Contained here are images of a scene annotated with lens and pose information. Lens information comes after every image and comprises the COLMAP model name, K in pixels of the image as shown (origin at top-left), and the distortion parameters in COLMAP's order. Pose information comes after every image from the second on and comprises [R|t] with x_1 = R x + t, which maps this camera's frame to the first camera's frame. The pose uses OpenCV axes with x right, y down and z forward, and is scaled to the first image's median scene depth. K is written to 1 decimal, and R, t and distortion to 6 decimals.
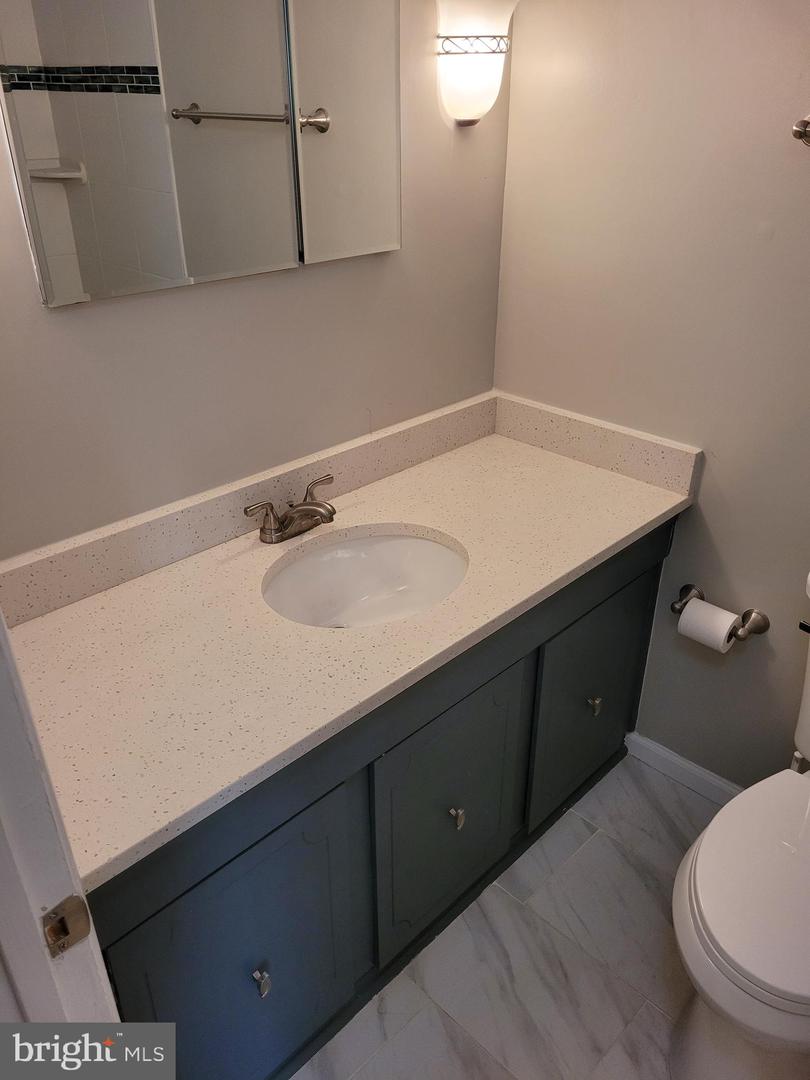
lens RADIAL K [[815.5, 0, 404.1], [0, 815.5, 558.6], [0, 0, 1]] dist [0.062019, -0.047180]
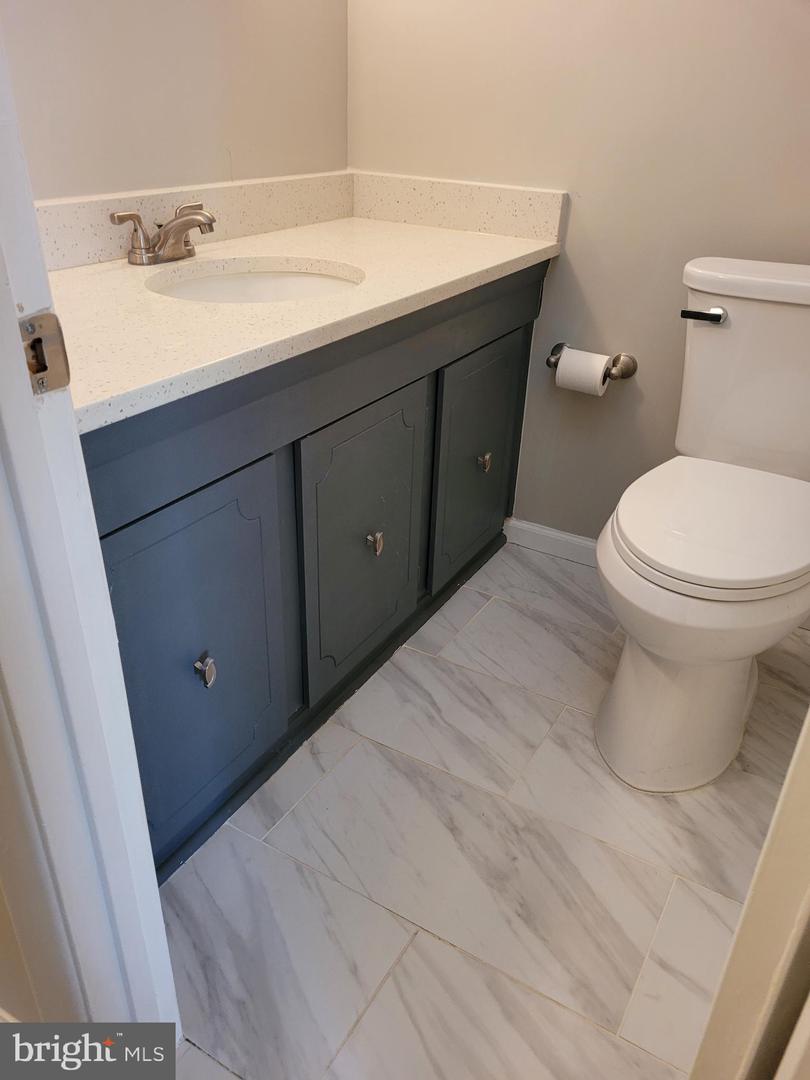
lens RADIAL K [[815.5, 0, 401.9], [0, 815.5, 561.7], [0, 0, 1]] dist [0.068899, -0.051272]
pose [[0.969904, -0.094337, 0.224472, -0.109774], [0.088815, 0.995447, 0.034593, 0.271102], [-0.226713, -0.013615, 0.973866, 0.042425]]
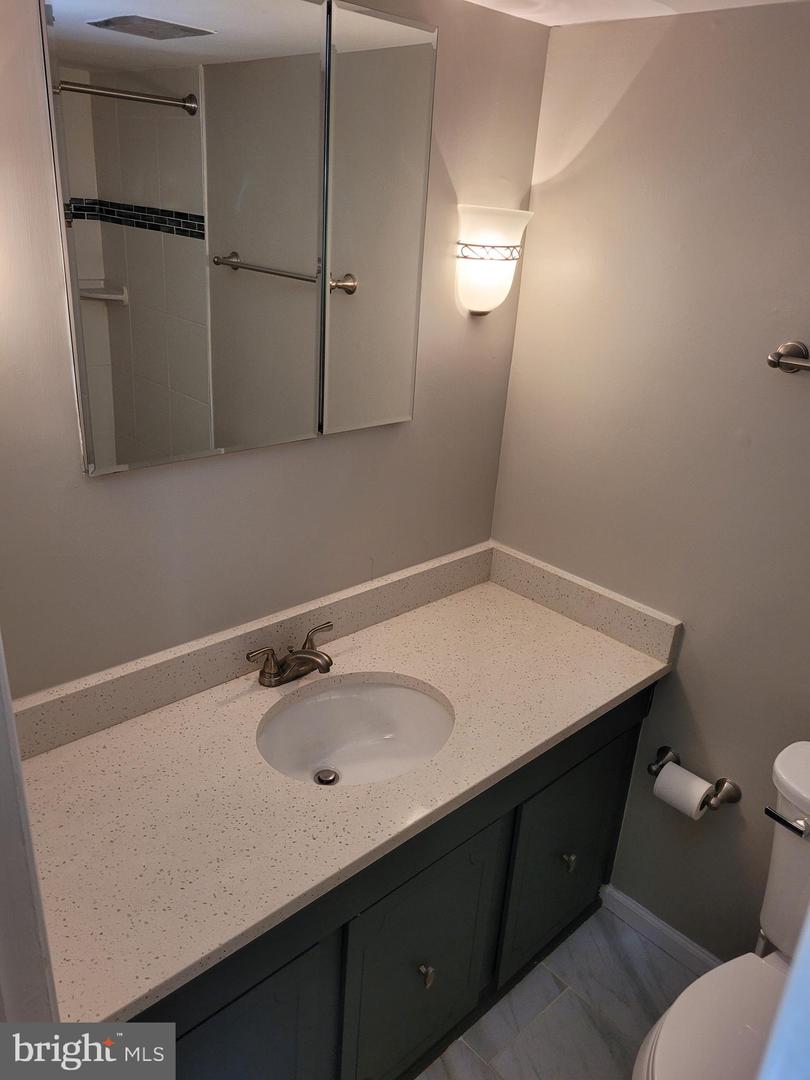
lens RADIAL K [[815.5, 0, 401.9], [0, 815.5, 561.7], [0, 0, 1]] dist [0.068899, -0.051272]
pose [[0.997337, 0.072854, -0.003439, 0.000176], [-0.072832, 0.992314, -0.100040, -0.077488], [-0.003876, 0.100024, 0.994978, -0.061926]]
